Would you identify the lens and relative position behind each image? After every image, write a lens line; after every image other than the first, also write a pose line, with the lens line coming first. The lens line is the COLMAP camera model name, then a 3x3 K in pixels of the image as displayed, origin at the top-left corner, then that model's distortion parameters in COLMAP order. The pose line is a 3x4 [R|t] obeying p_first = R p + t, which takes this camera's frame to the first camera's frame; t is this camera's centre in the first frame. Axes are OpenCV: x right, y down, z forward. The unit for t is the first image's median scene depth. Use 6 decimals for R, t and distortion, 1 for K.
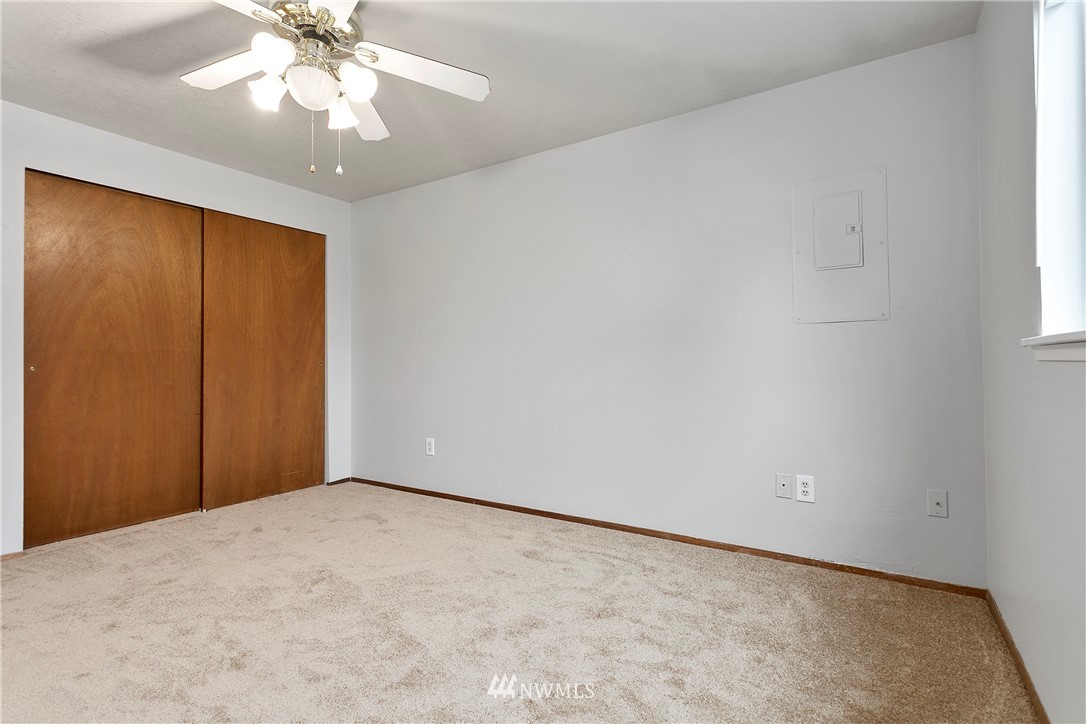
lens RADIAL K [[516.2, 0, 541.2], [0, 516.2, 354.3], [0, 0, 1]] dist [0.001282, 0.000430]
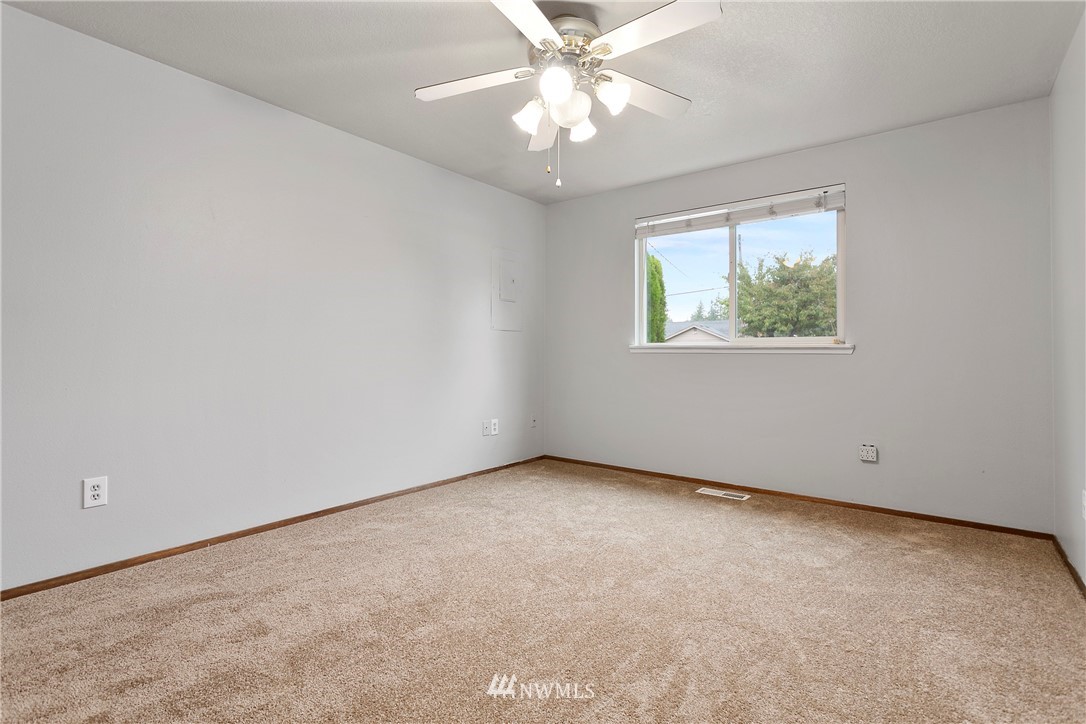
lens RADIAL K [[516.2, 0, 541.2], [0, 516.2, 354.3], [0, 0, 1]] dist [0.001282, 0.000430]
pose [[0.086462, 0.001479, 0.996254, -1.161998], [-0.029428, 0.999566, 0.001070, 0.014602], [-0.995820, -0.029410, 0.086468, 0.705506]]
